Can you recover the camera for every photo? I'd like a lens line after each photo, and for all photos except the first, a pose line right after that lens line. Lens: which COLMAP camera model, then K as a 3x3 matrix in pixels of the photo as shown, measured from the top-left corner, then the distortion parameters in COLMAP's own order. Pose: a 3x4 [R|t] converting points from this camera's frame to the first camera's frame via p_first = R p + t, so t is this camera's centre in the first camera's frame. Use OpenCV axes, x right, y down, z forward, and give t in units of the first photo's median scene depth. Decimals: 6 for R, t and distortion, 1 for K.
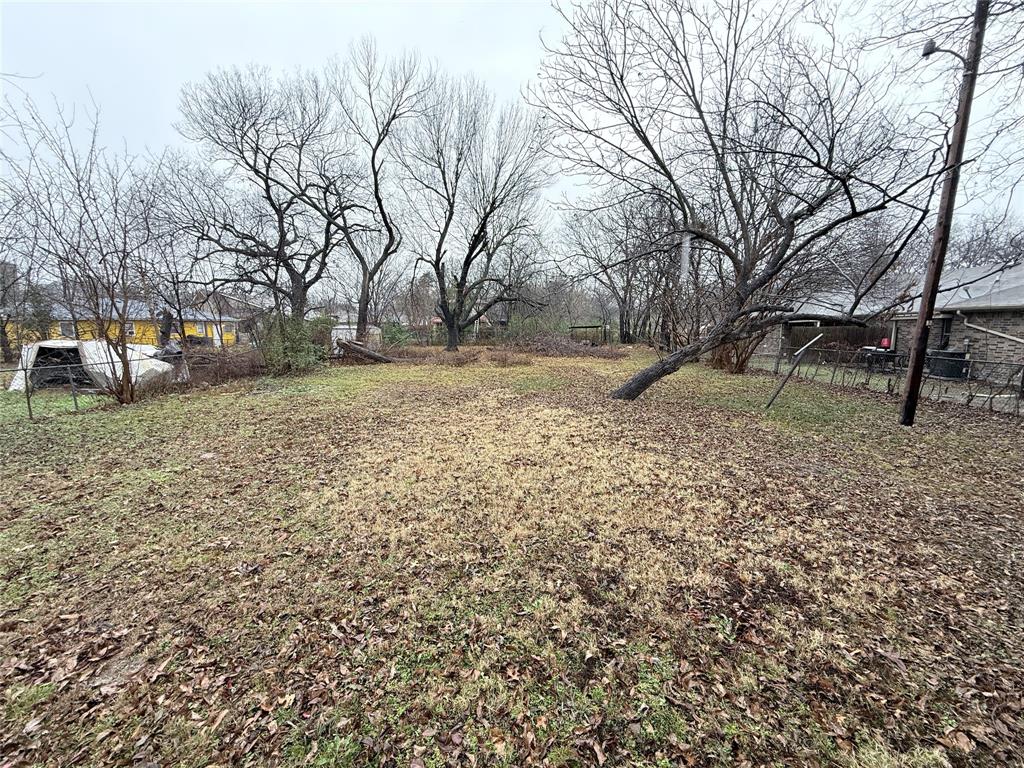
lens RADIAL K [[408.9, 0, 512.0], [0, 408.9, 381.6], [0, 0, 1]] dist [-0.002642, 0.000859]
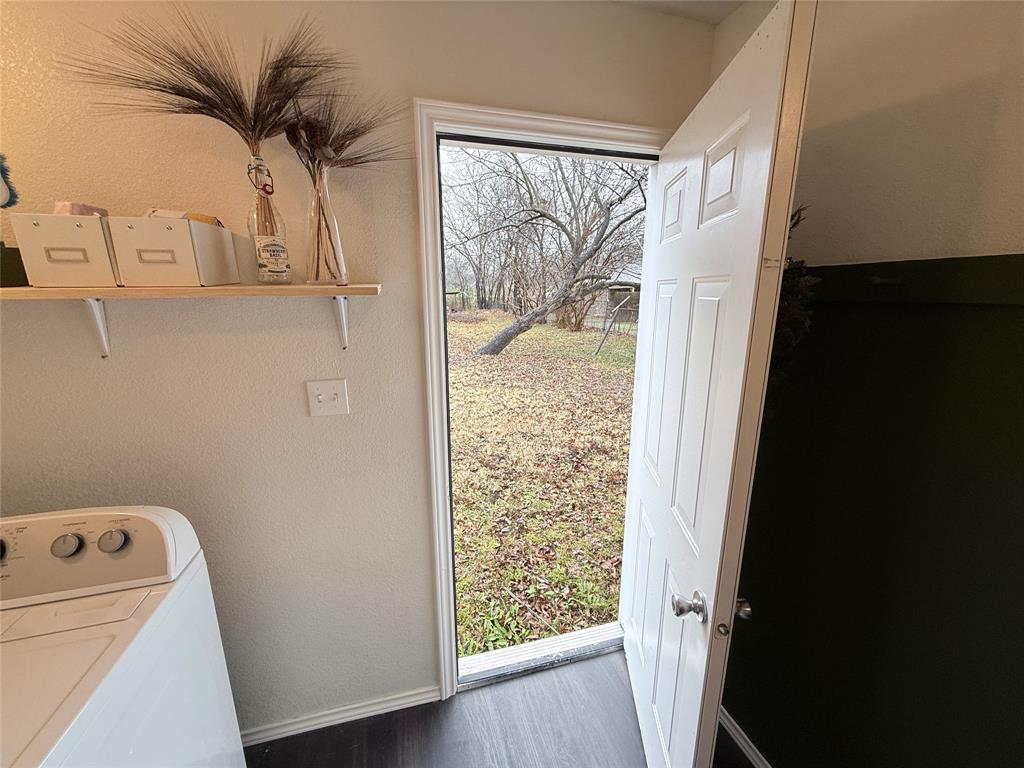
lens RADIAL K [[408.9, 0, 509.8], [0, 408.9, 385.7], [0, 0, 1]] dist [-0.002642, 0.000859]
pose [[0.941942, -0.079753, 0.326165, -0.065655], [0.050881, 0.994068, 0.096128, 0.023376], [-0.331897, -0.073952, 0.940412, -0.137196]]
